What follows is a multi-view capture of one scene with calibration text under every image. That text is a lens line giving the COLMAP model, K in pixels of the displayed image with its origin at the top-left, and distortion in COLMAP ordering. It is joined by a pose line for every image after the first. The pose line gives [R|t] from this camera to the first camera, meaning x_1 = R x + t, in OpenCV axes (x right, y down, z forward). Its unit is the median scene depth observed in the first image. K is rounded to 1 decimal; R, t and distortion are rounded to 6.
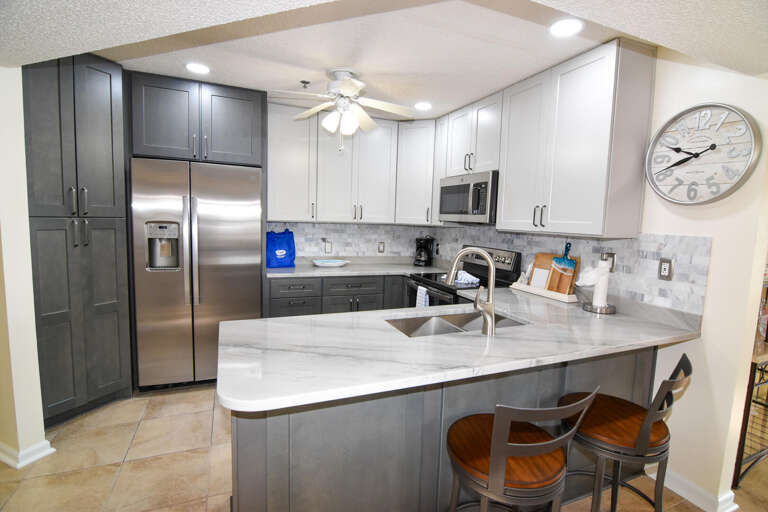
lens RADIAL K [[370.8, 0, 384.0], [0, 370.8, 256.0], [0, 0, 1]] dist [-0.000179, -0.000923]
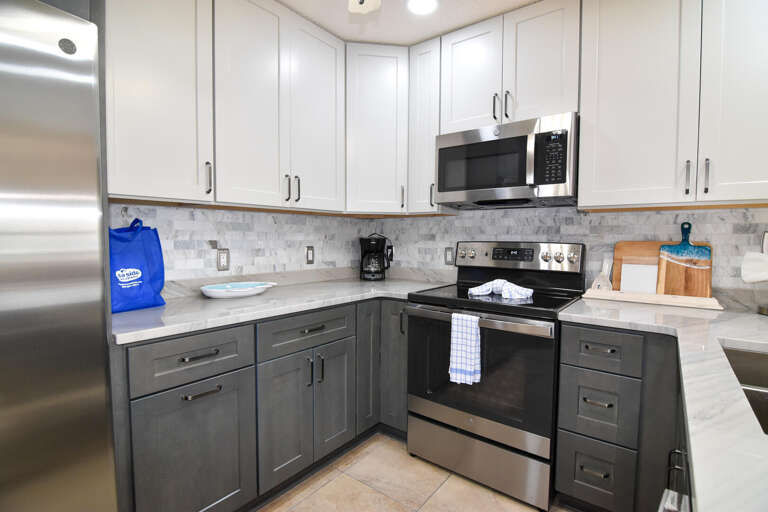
lens RADIAL K [[370.8, 0, 384.0], [0, 370.8, 256.0], [0, 0, 1]] dist [-0.000179, -0.000923]
pose [[0.866335, -0.053540, 0.496586, -0.230181], [0.073631, 0.997065, -0.020956, -0.000415], [-0.494007, 0.054719, 0.867735, 0.484995]]
